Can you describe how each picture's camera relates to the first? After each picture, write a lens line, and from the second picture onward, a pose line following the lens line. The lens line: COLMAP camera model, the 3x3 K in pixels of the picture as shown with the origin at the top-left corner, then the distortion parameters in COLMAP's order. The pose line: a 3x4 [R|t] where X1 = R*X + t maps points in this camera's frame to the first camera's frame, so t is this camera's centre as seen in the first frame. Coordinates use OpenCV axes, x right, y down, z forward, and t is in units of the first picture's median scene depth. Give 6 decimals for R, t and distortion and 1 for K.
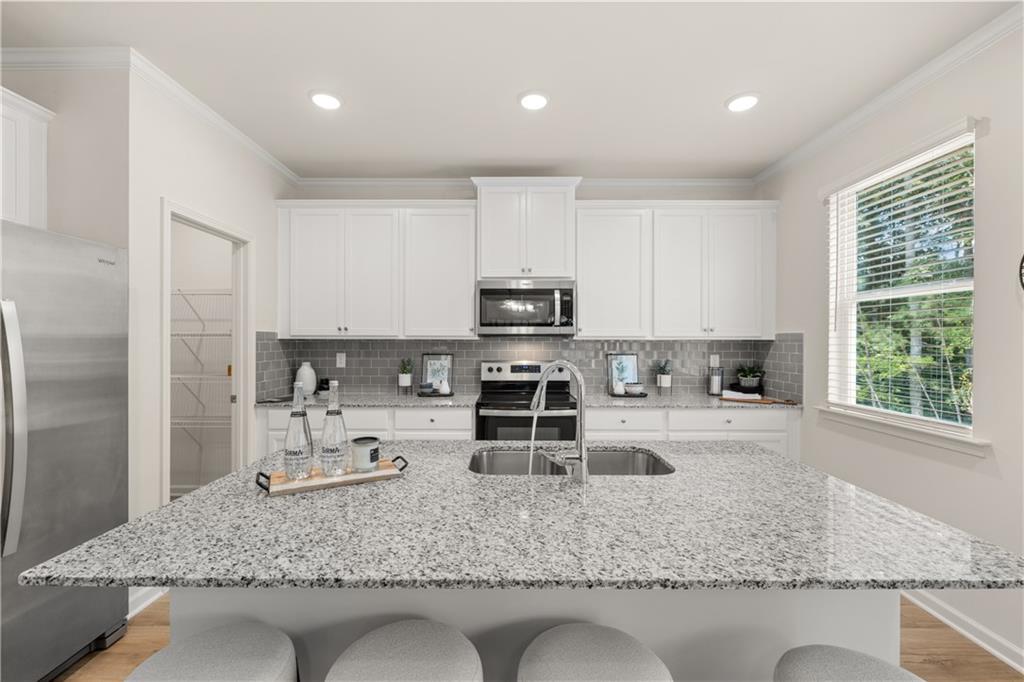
lens RADIAL K [[431.8, 0, 512.0], [0, 431.8, 341.0], [0, 0, 1]] dist [0.001867, 0.000022]
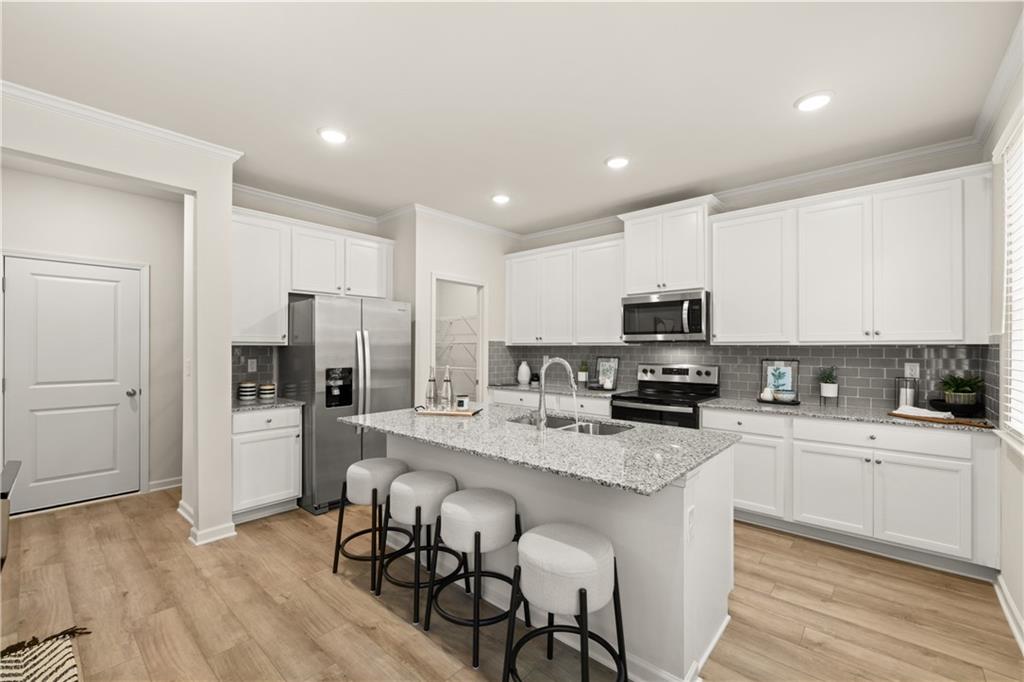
lens RADIAL K [[431.8, 0, 512.0], [0, 431.8, 341.0], [0, 0, 1]] dist [0.001867, 0.000022]
pose [[0.749781, -0.011017, -0.661595, 0.473399], [0.000045, 0.999862, -0.016598, 0.004153], [0.661686, 0.012415, 0.749678, -0.128406]]
